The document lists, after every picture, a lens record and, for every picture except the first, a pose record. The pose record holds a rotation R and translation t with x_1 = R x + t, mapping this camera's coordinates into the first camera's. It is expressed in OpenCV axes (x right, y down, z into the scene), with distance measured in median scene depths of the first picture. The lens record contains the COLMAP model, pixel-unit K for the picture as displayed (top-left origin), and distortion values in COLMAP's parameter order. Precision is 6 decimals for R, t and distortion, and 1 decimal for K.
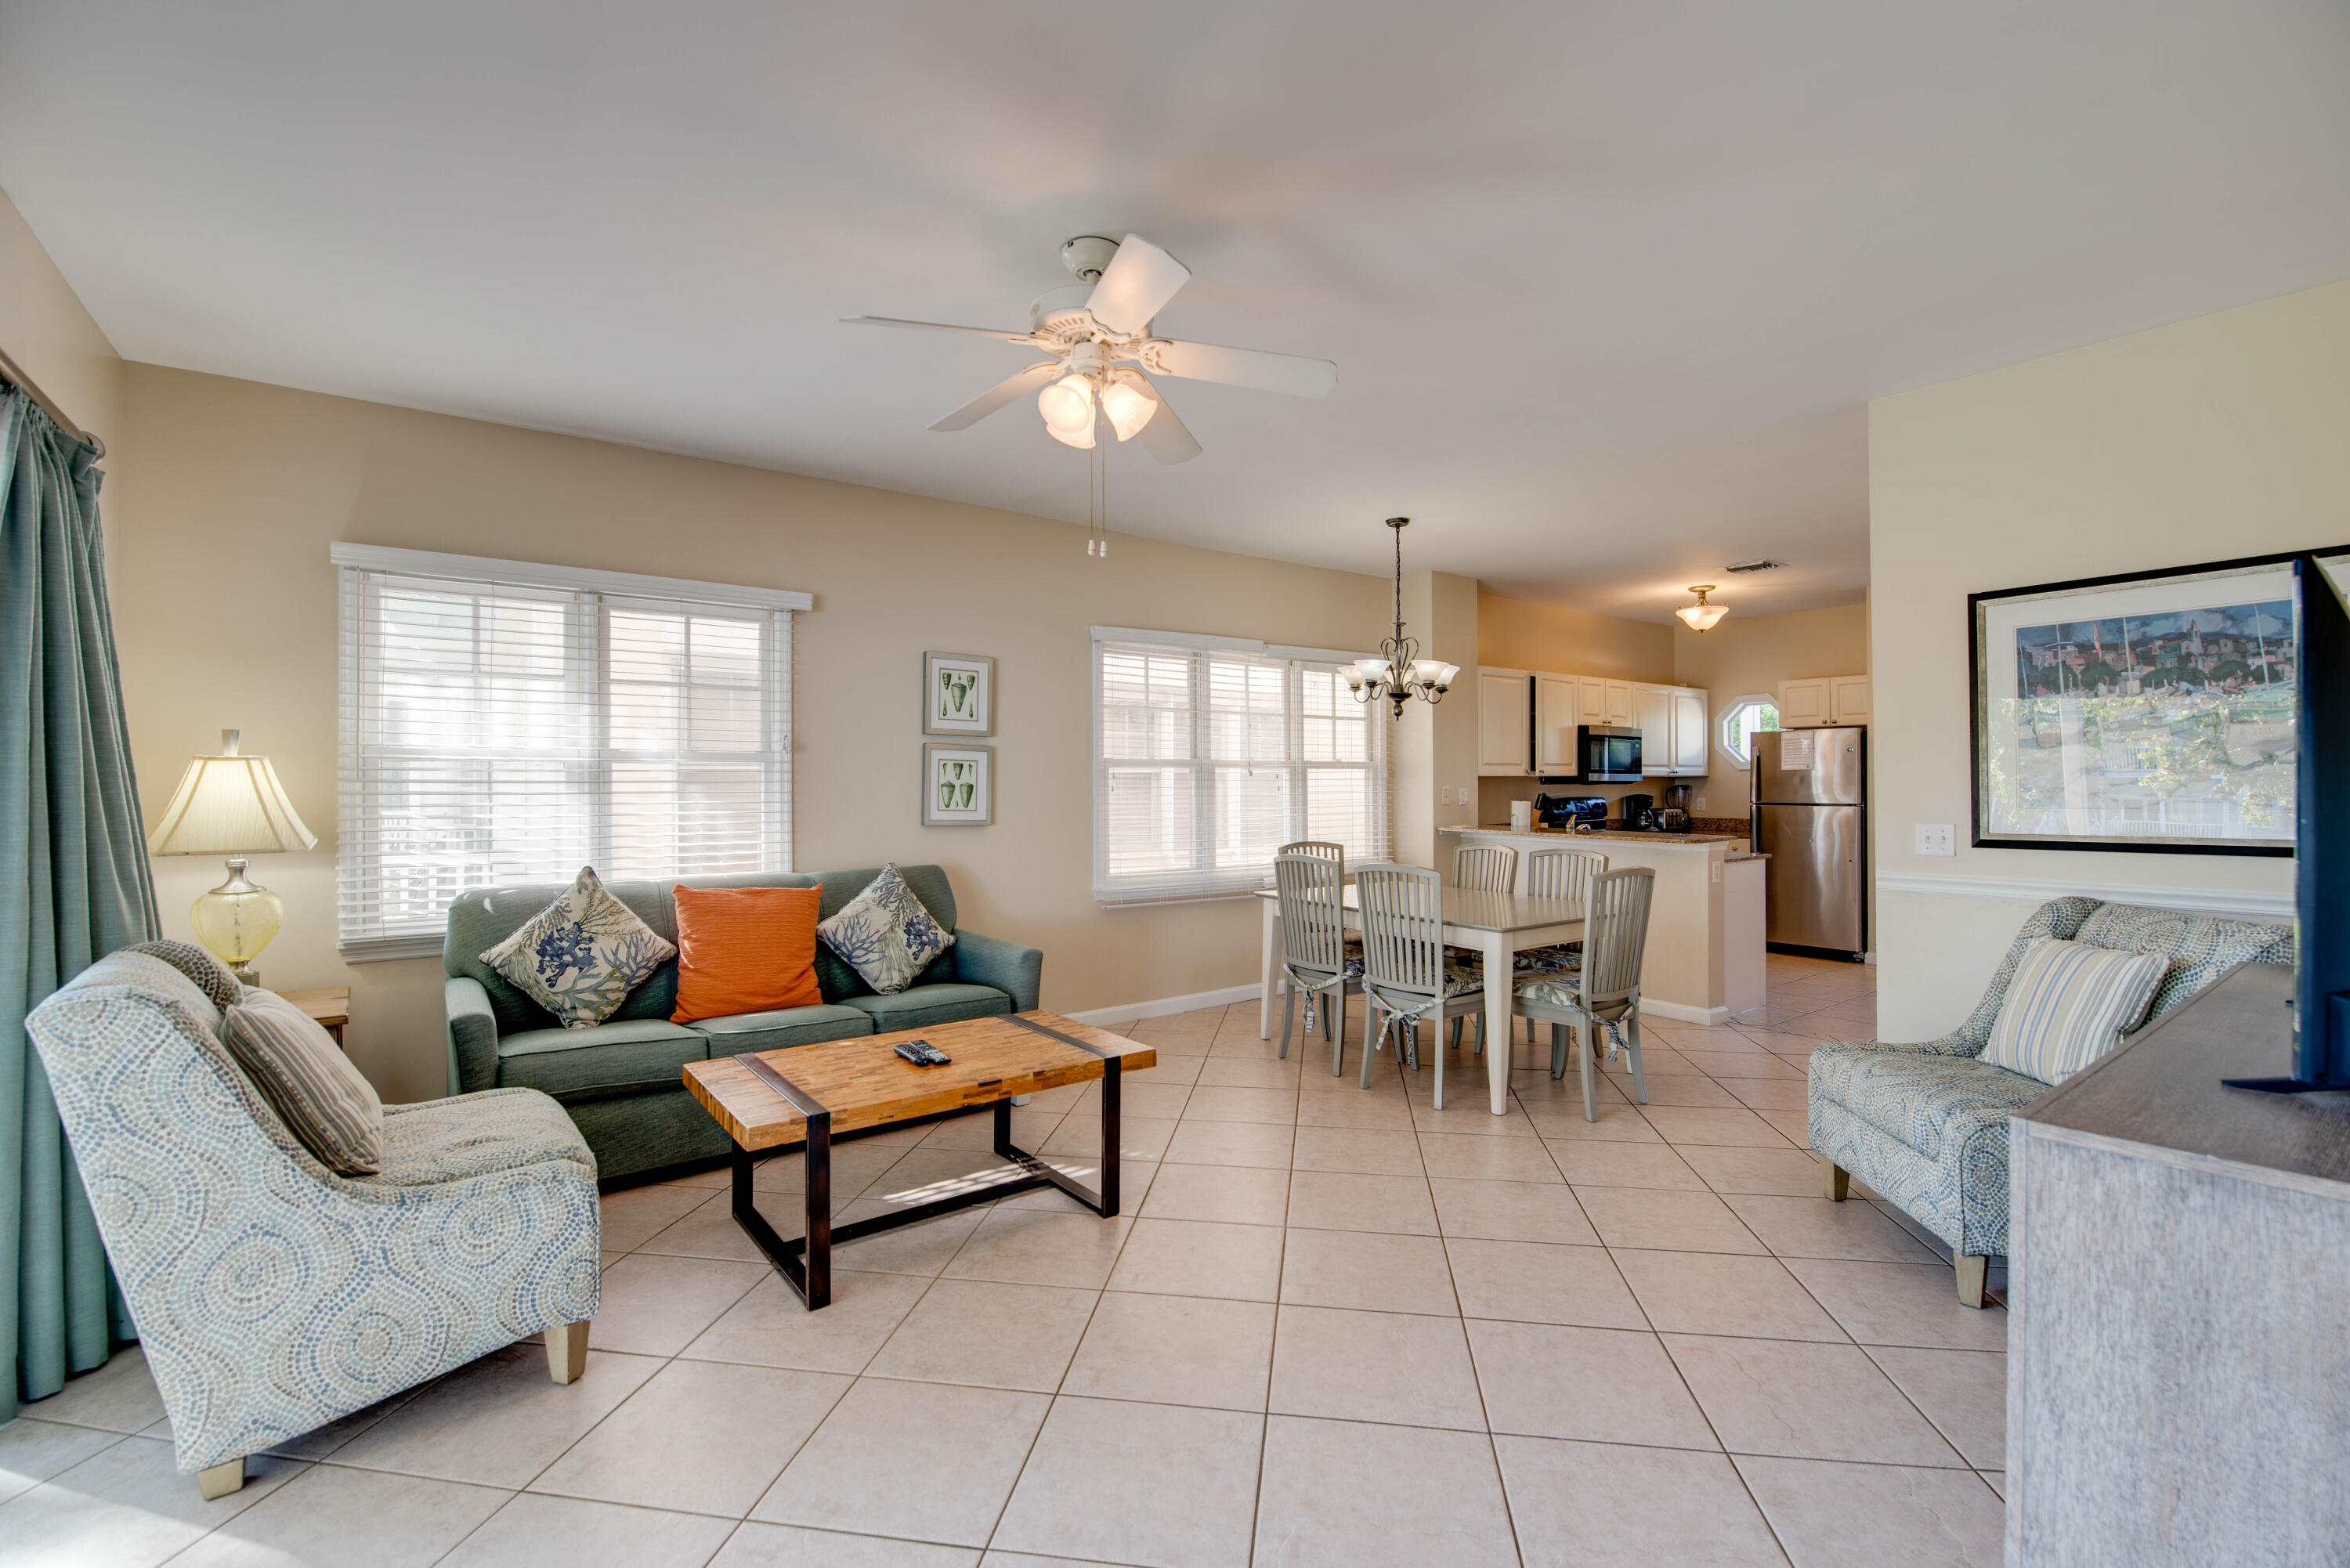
lens RADIAL K [[1021.4, 0, 1181.0], [0, 1021.4, 791.7], [0, 0, 1]] dist [-0.004927, -0.000680]
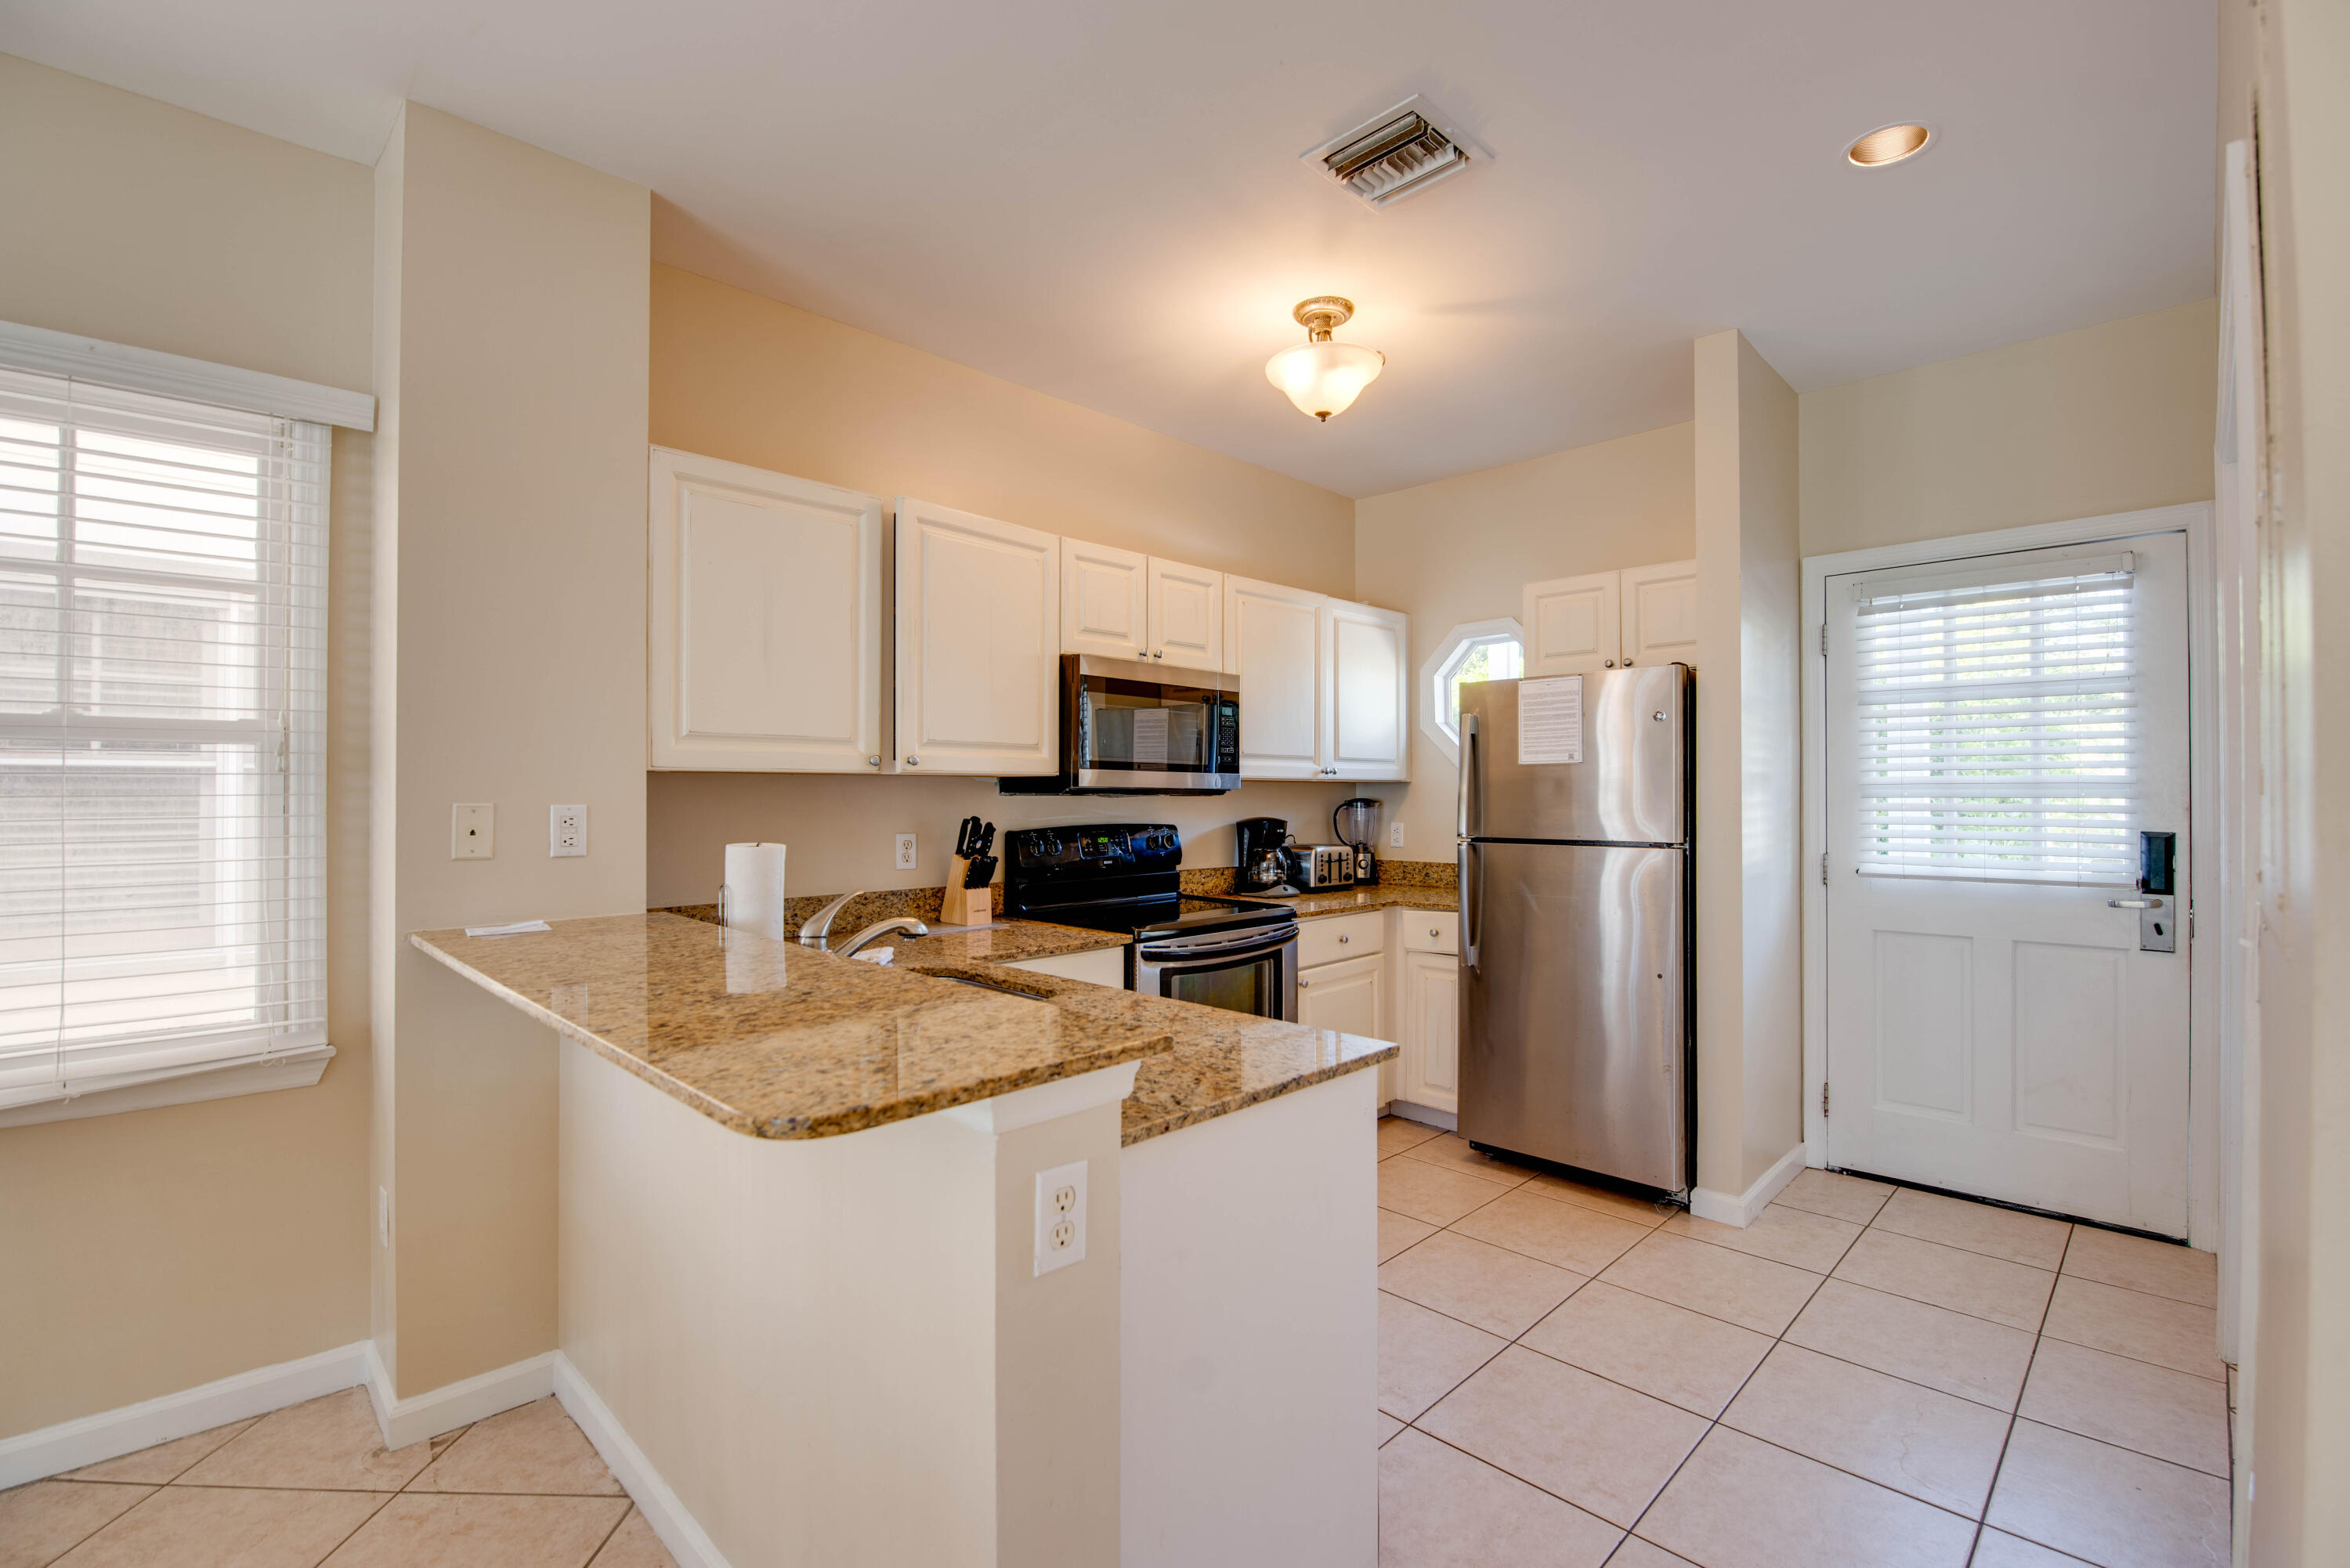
lens RADIAL K [[1030.0, 0, 1171.6], [0, 1030.0, 792.4], [0, 0, 1]] dist [-0.012079, -0.004648]
pose [[0.990565, 0.006261, 0.136899, 0.391835], [-0.005038, 0.999944, -0.009274, -0.004768], [-0.136949, 0.008497, 0.990542, 0.598136]]
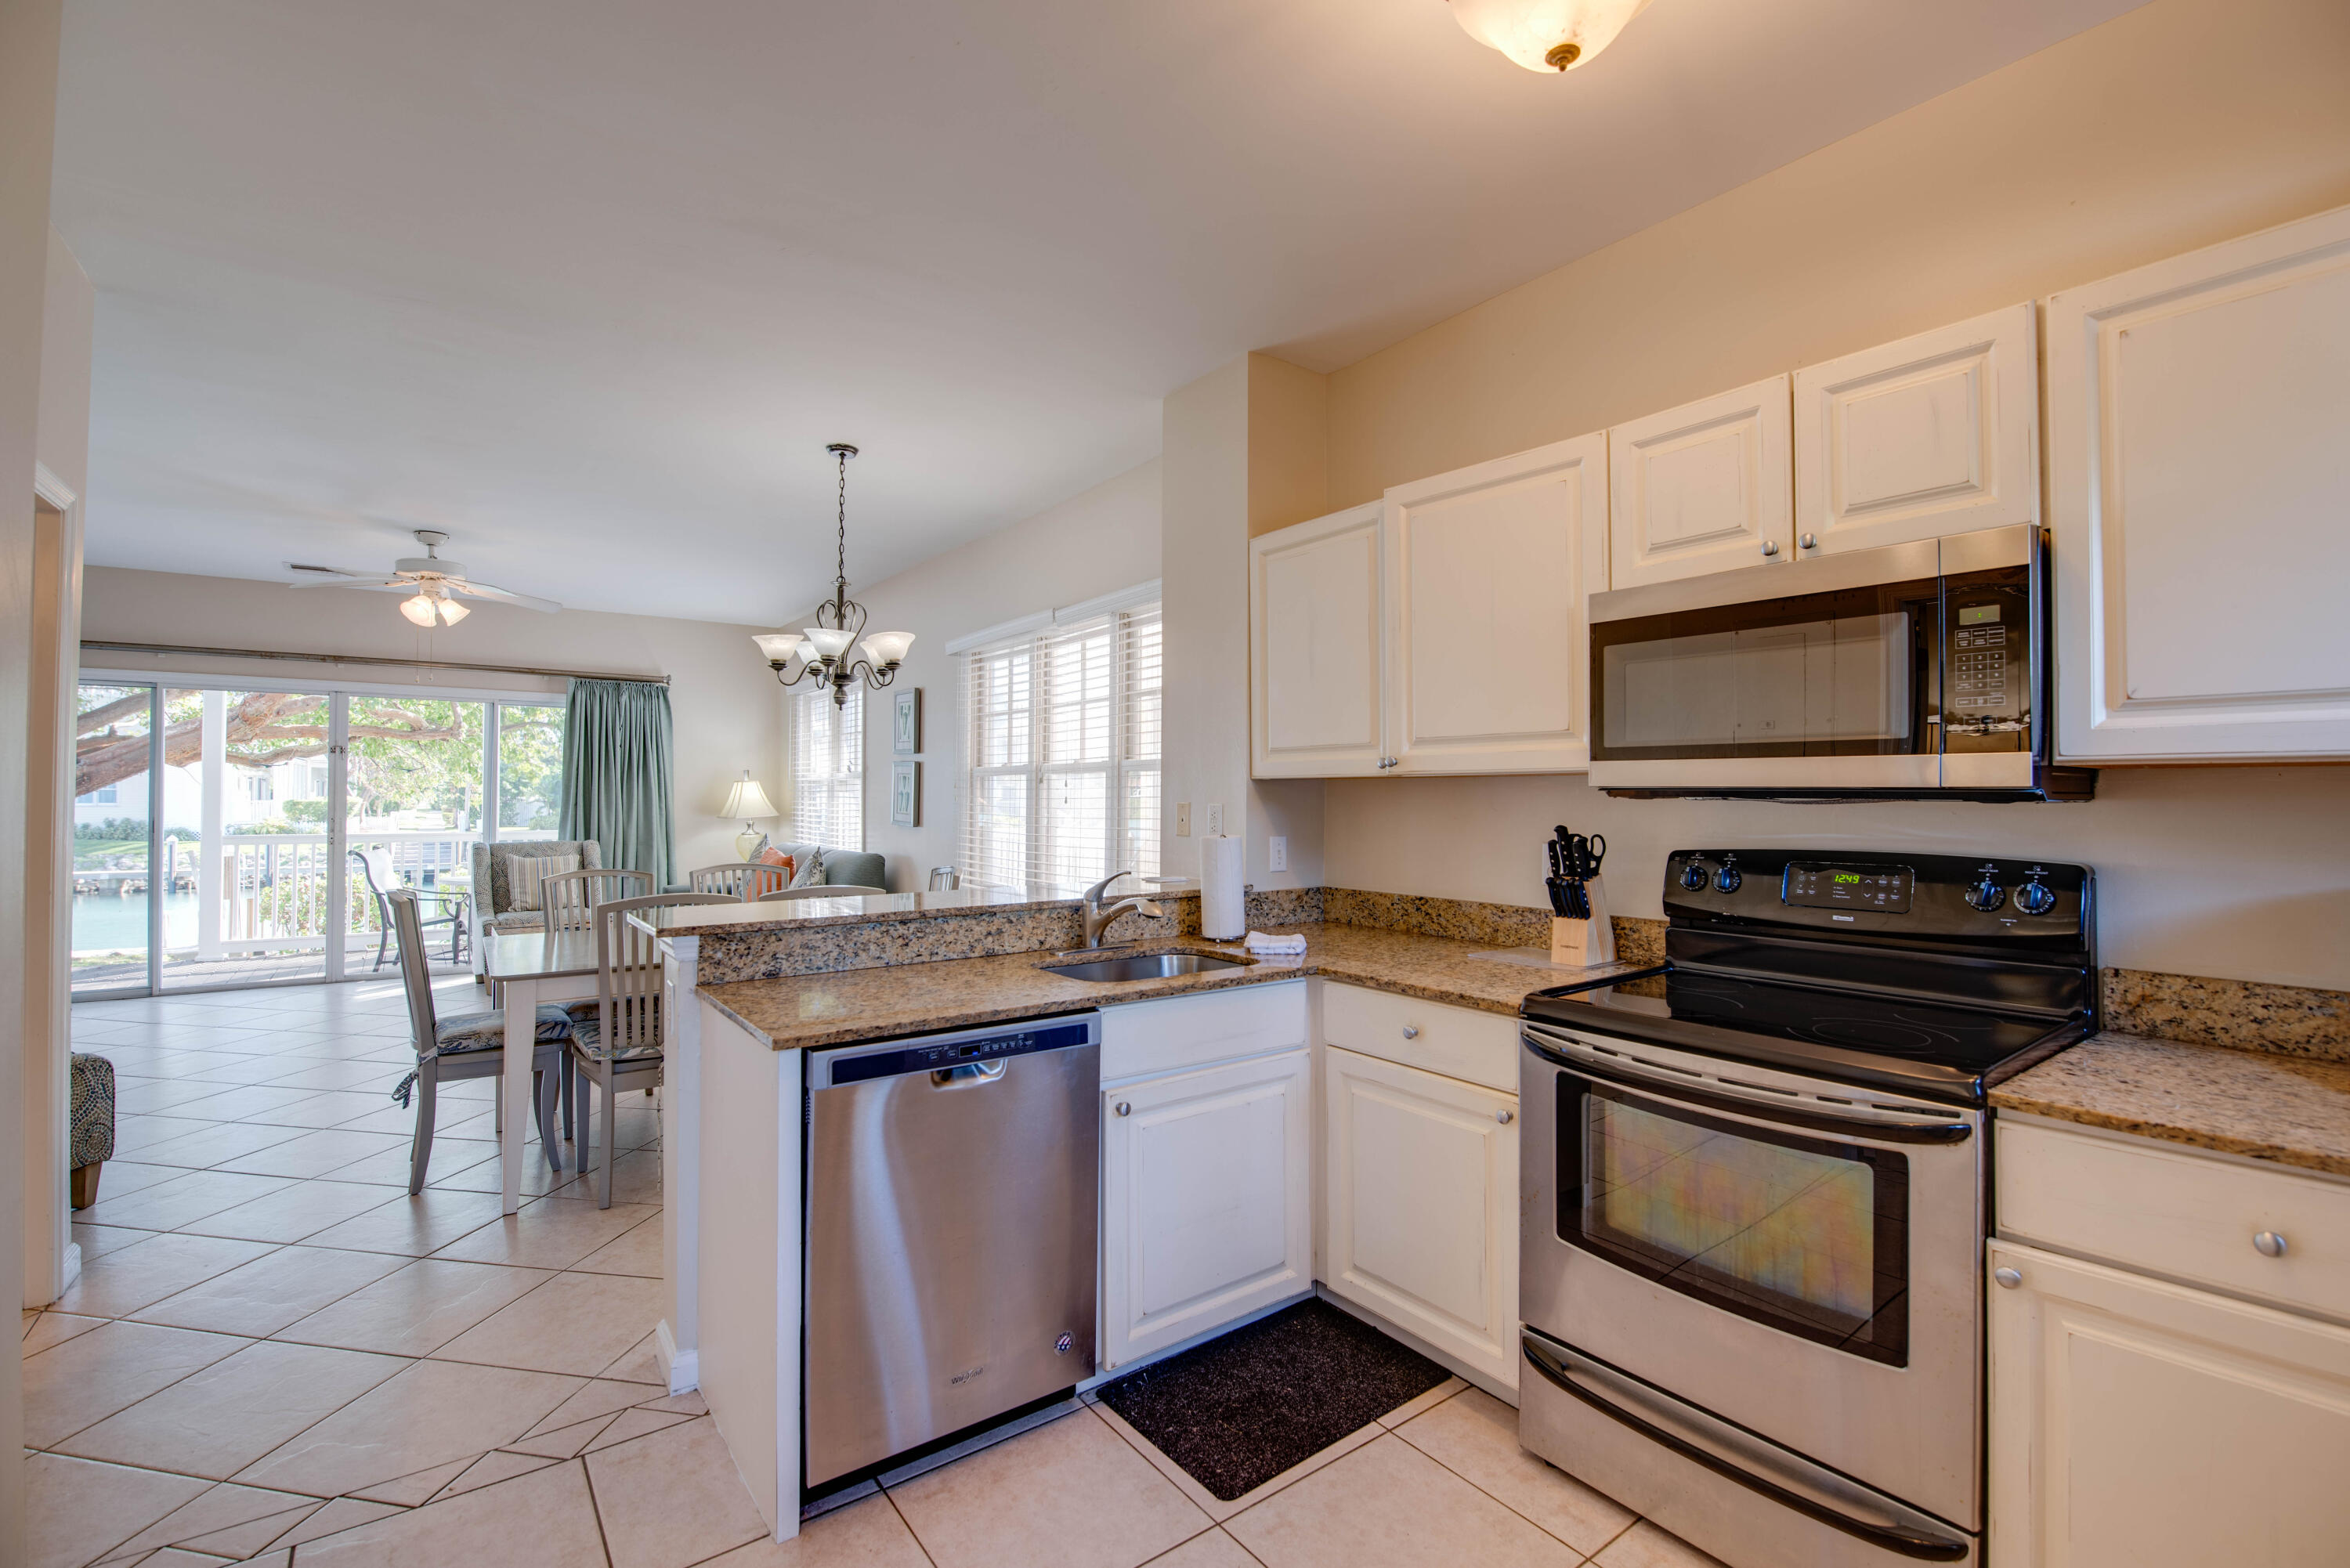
lens RADIAL K [[1030.0, 0, 1171.6], [0, 1030.0, 792.4], [0, 0, 1]] dist [-0.012079, -0.004648]
pose [[-0.035859, 0.004294, -0.999348, 0.758175], [-0.000816, 0.999990, 0.004326, -0.011498], [0.999357, 0.000971, -0.035855, 0.963115]]
